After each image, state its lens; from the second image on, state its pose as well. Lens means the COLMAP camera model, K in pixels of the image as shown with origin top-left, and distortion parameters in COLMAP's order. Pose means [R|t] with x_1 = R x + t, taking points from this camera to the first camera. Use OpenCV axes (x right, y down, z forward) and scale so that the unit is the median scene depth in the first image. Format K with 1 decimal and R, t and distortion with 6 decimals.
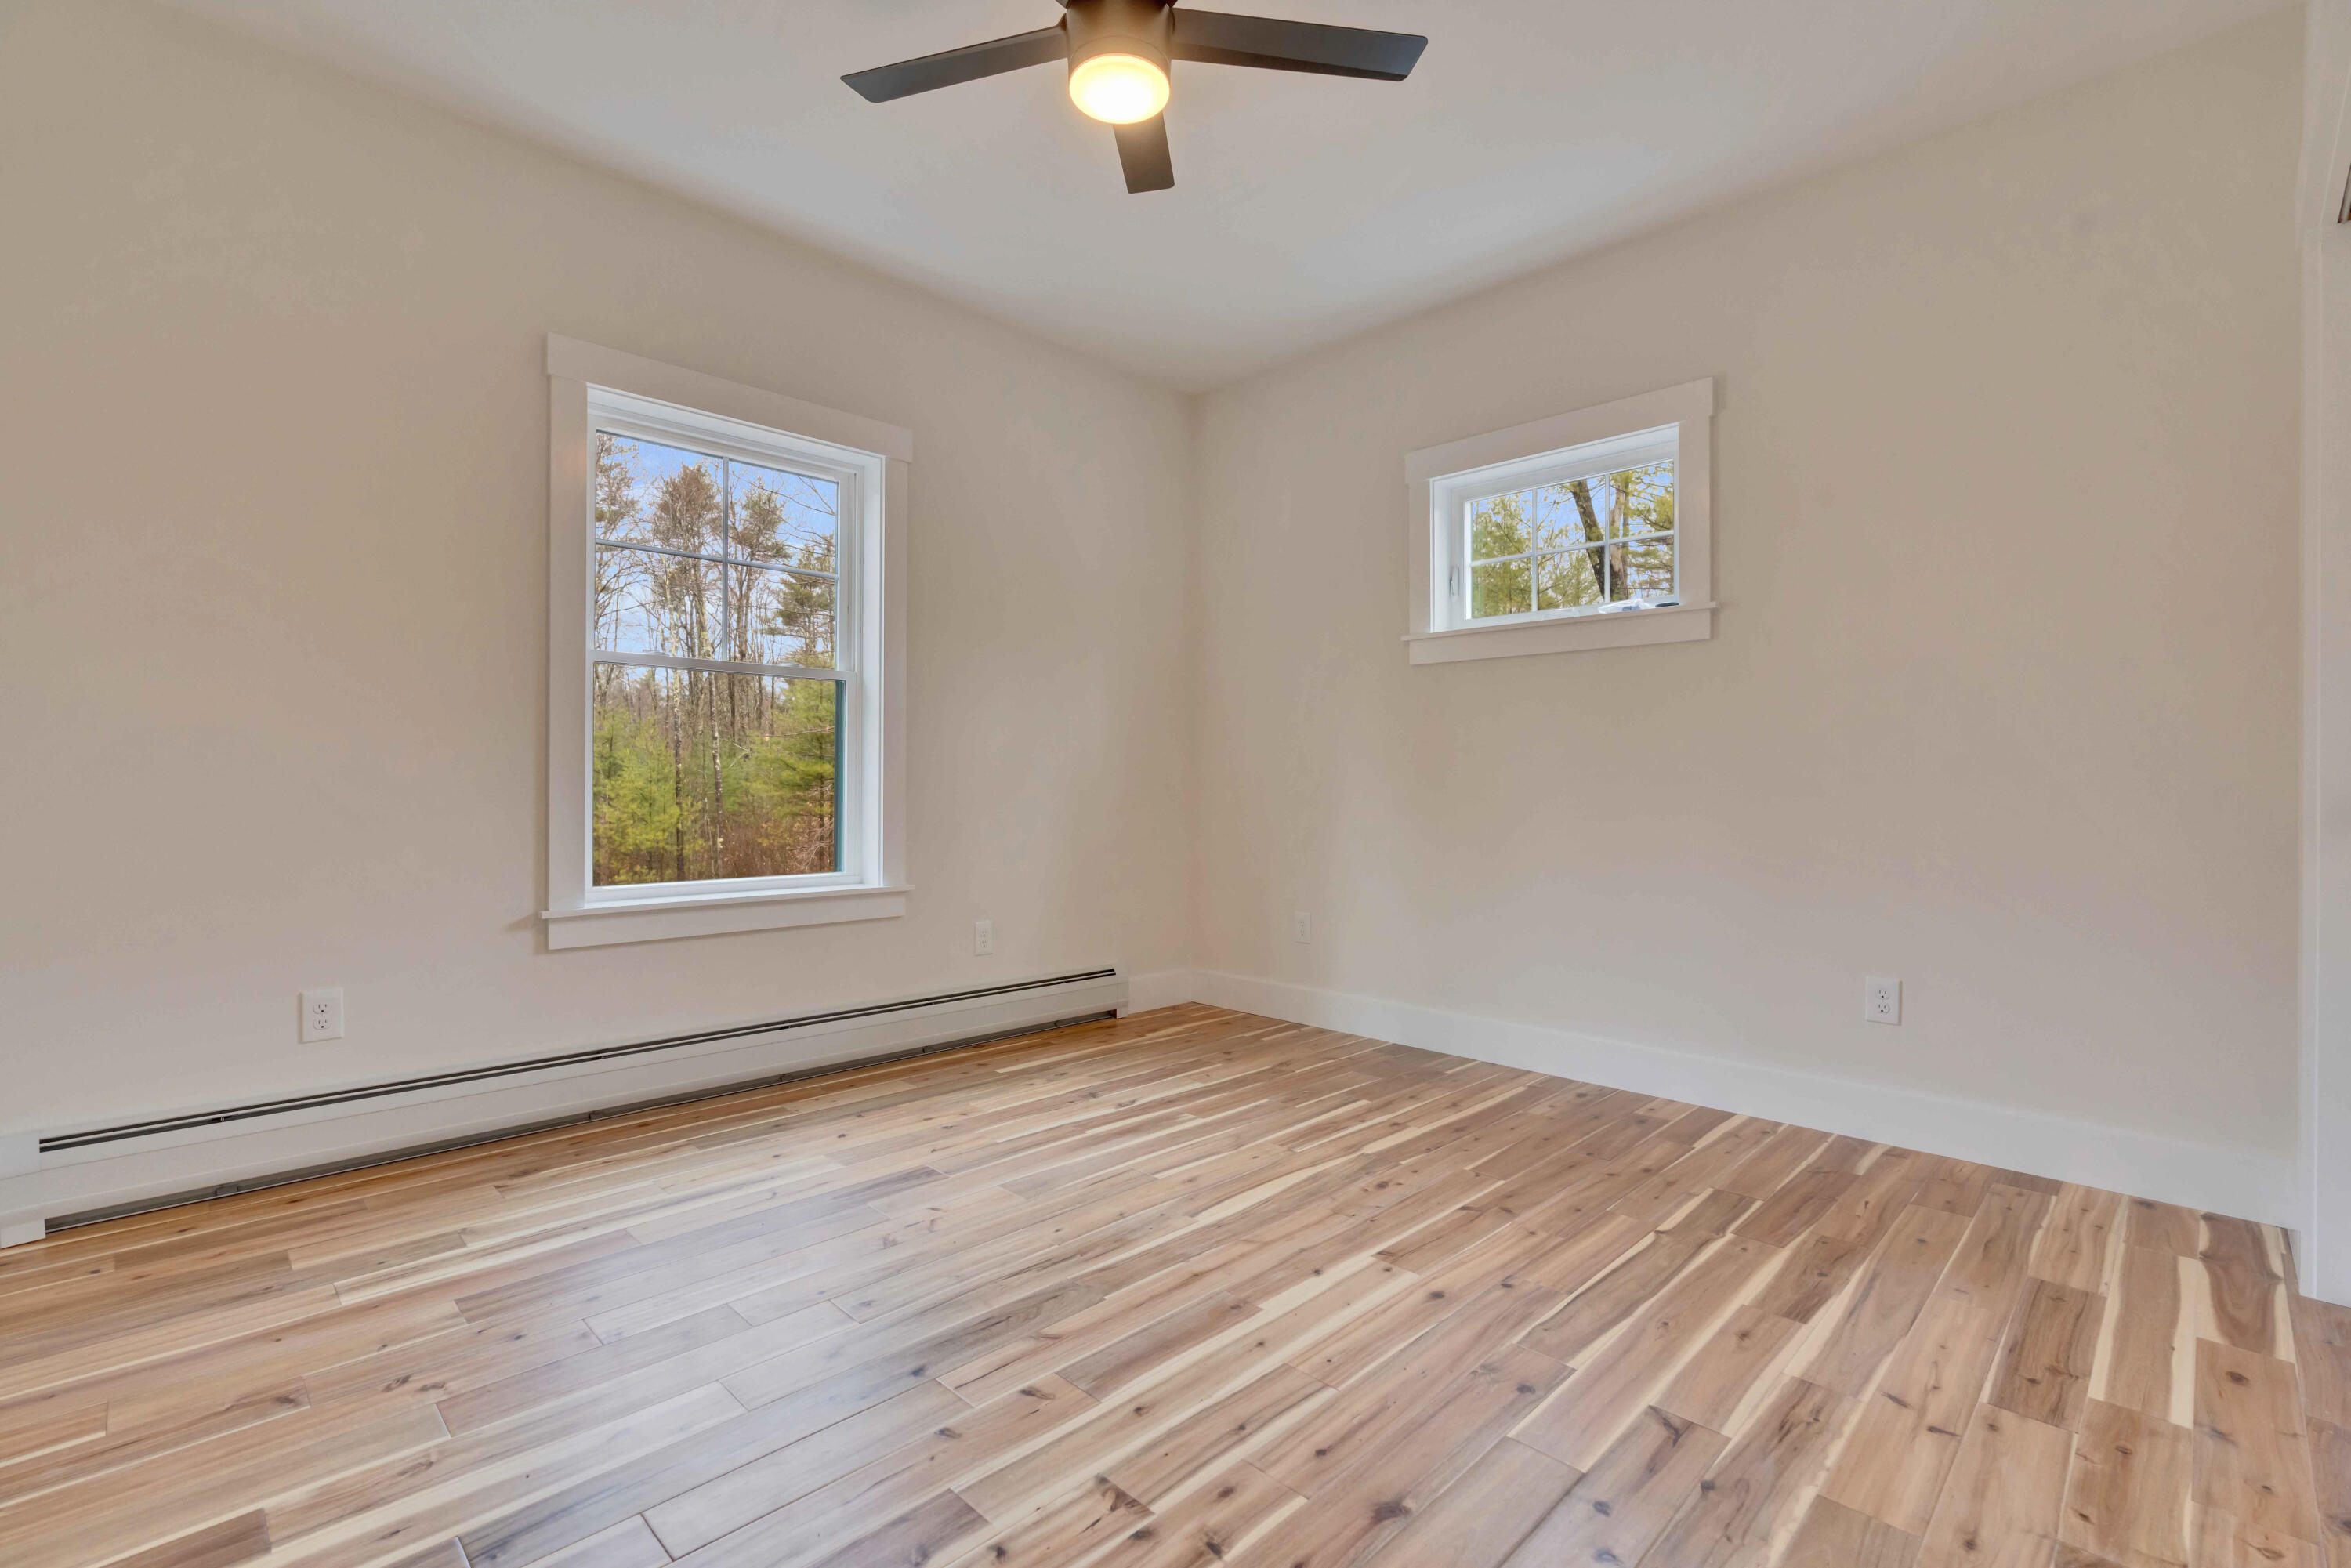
lens RADIAL K [[1031.5, 0, 1181.6], [0, 1031.5, 787.7], [0, 0, 1]] dist [-0.003166, -0.000399]
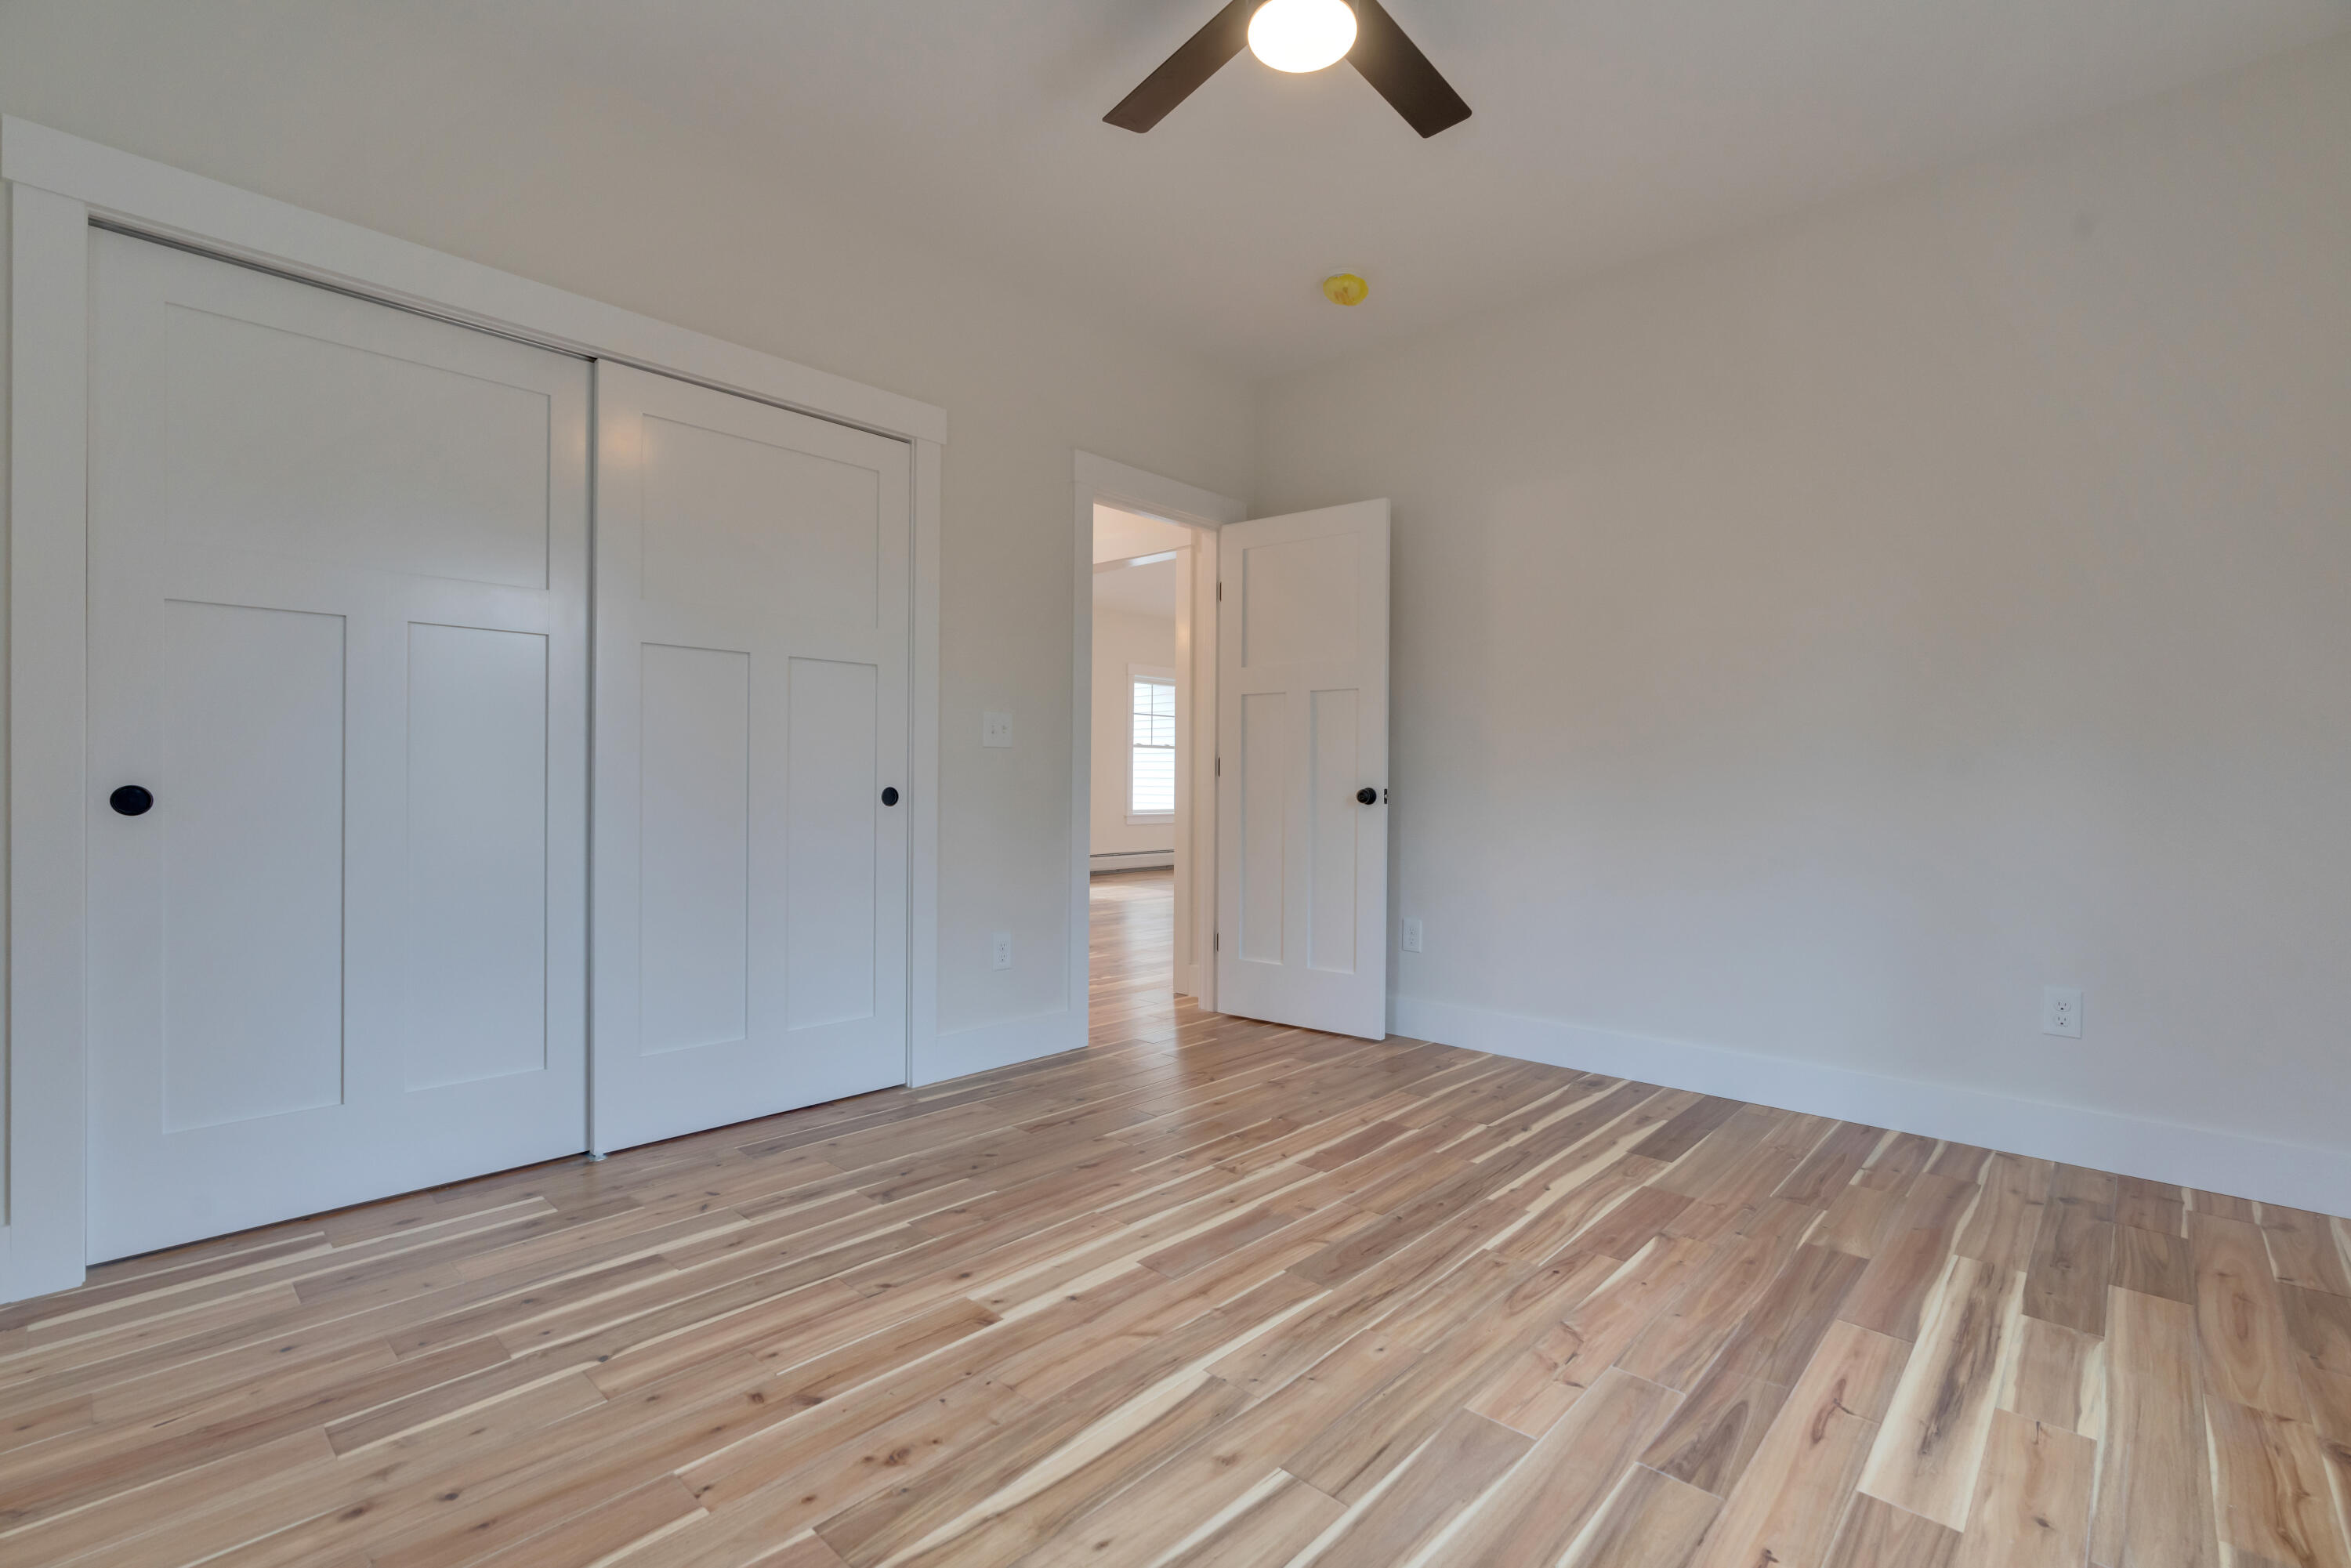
lens RADIAL K [[1031.5, 0, 1181.6], [0, 1031.5, 787.7], [0, 0, 1]] dist [-0.003166, -0.000399]
pose [[-0.999470, -0.014344, -0.029237, 0.066436], [-0.014679, 0.999829, 0.011274, -0.008899], [0.029071, 0.011697, -0.999509, 1.927670]]
